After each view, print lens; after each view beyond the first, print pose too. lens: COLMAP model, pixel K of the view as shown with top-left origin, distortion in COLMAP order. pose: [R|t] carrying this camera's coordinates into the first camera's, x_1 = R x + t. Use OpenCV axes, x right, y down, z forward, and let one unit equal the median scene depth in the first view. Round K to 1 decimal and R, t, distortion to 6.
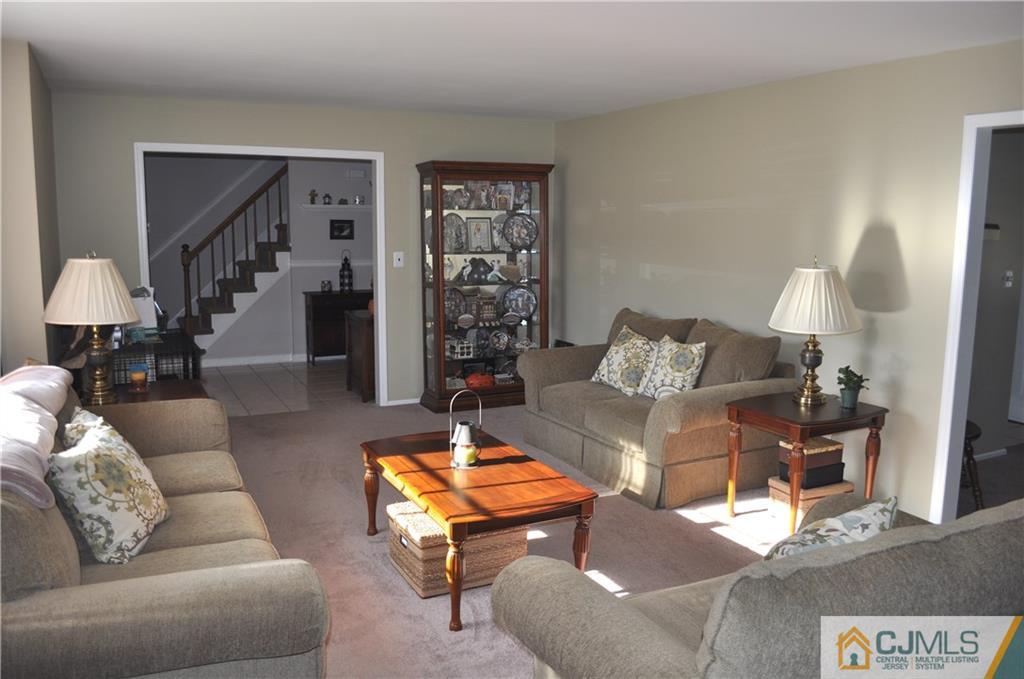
lens RADIAL K [[805.0, 0, 512.0], [0, 805.0, 339.5], [0, 0, 1]] dist [-0.088073, 0.001772]
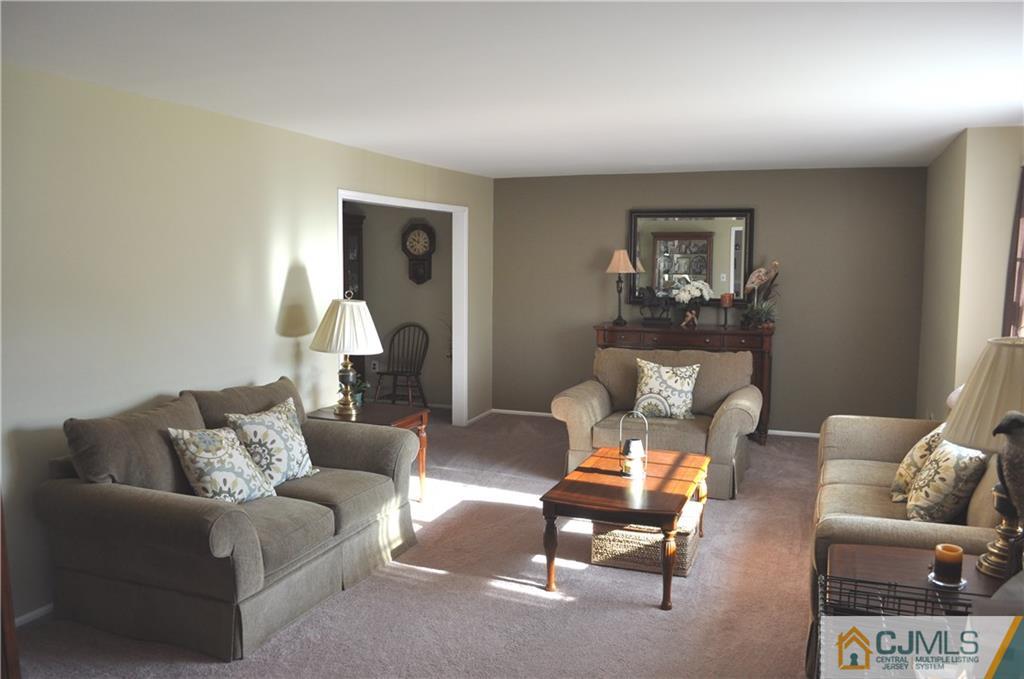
lens RADIAL K [[805.0, 0, 512.0], [0, 805.0, 339.5], [0, 0, 1]] dist [-0.088073, 0.001772]
pose [[-0.663851, -0.084279, 0.743101, -0.664323], [0.100649, 0.974522, 0.200441, -0.242470], [-0.741061, 0.207855, -0.638455, 1.539266]]
